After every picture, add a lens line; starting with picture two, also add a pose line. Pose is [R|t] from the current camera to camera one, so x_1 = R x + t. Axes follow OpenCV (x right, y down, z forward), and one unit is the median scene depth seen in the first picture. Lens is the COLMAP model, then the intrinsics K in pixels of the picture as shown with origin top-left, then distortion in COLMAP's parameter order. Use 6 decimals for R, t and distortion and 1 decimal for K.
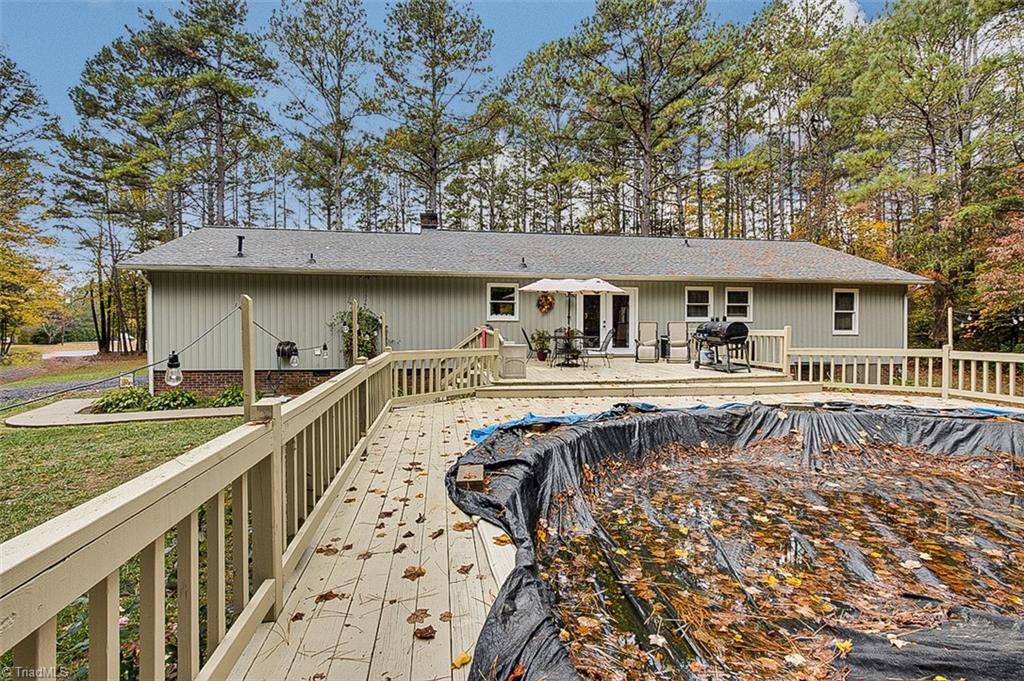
lens RADIAL K [[493.8, 0, 522.6], [0, 493.8, 317.4], [0, 0, 1]] dist [0.003249, 0.000580]
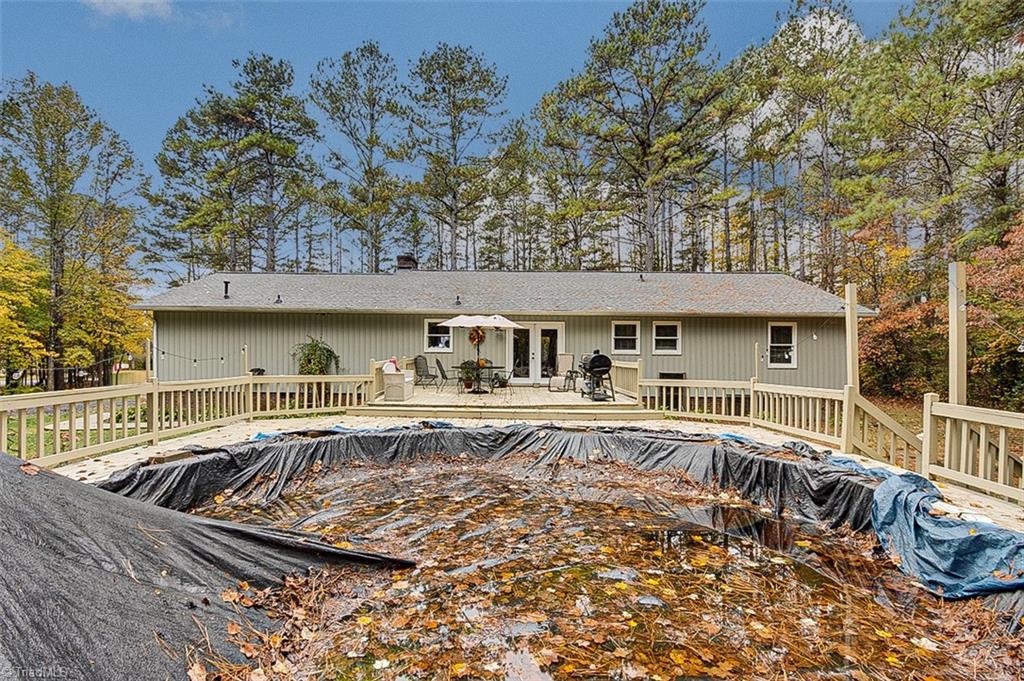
lens RADIAL K [[493.8, 0, 512.4], [0, 493.8, 342.5], [0, 0, 1]] dist [0.003249, 0.000580]
pose [[0.987770, 0.003067, -0.155890, 0.275471], [-0.004674, 0.999940, -0.009947, -0.004437], [0.155850, 0.010554, 0.987724, -0.079673]]
